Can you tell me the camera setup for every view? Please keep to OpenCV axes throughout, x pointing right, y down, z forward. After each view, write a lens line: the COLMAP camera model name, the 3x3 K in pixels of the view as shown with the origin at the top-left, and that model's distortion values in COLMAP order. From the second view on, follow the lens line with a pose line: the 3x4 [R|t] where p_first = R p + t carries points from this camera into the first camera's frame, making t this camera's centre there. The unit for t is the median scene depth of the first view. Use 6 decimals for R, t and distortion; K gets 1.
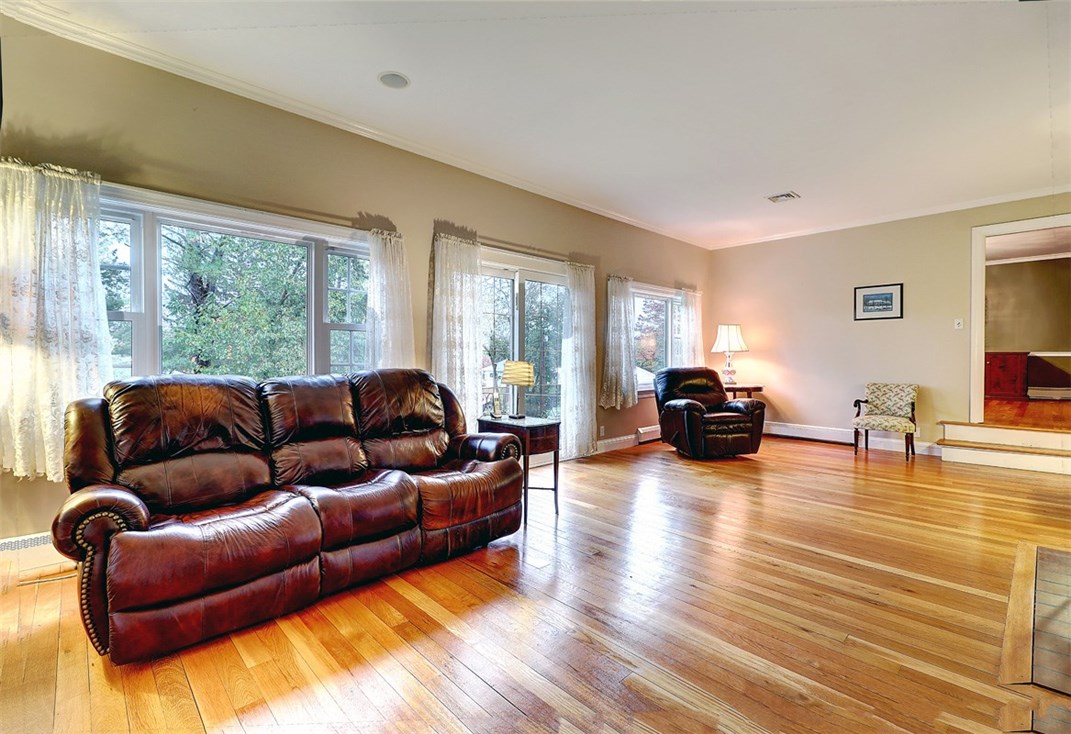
lens RADIAL K [[483.8, 0, 535.7], [0, 483.8, 362.3], [0, 0, 1]] dist [0.000100, -0.000382]
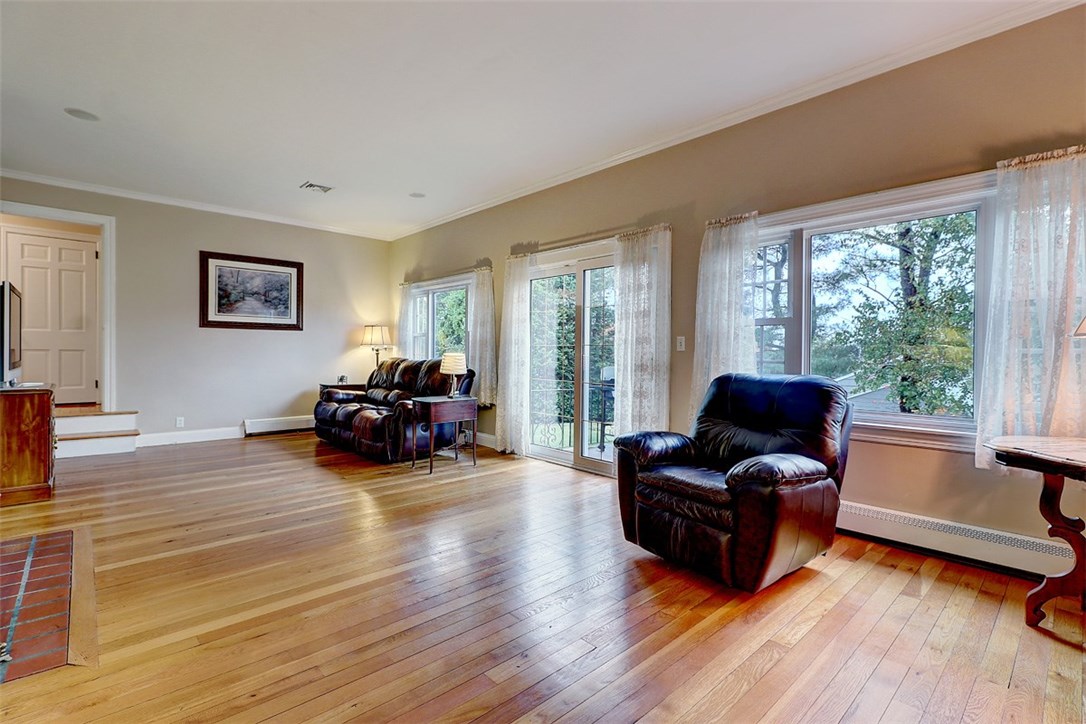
lens RADIAL K [[501.5, 0, 539.4], [0, 501.5, 357.4], [0, 0, 1]] dist [0.001959, -0.000623]
pose [[-0.020430, 0.009600, -0.999745, 0.883926], [-0.019634, 0.999757, 0.010001, -0.006635], [0.999598, 0.019833, -0.020237, 0.855374]]
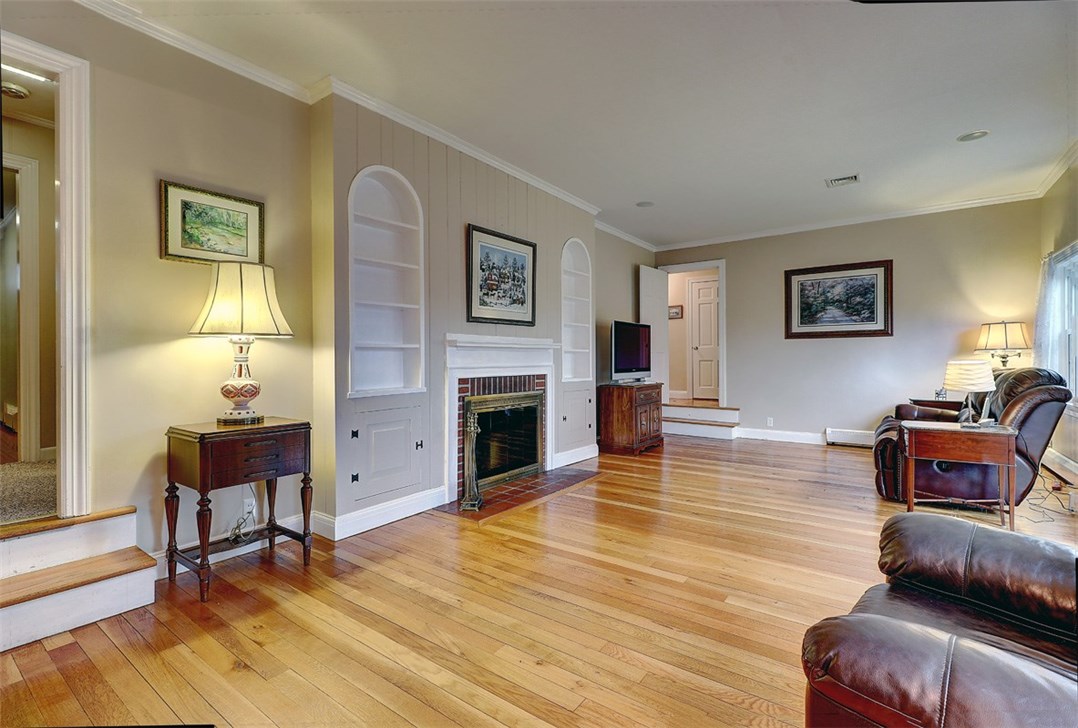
lens RADIAL K [[491.0, 0, 535.9], [0, 491.0, 360.0], [0, 0, 1]] dist [-0.001697, -0.000080]
pose [[-0.984960, 0.004371, -0.172725, 0.593882], [0.002566, 0.999940, 0.010675, -0.009977], [0.172761, 0.010071, -0.984912, 1.179689]]
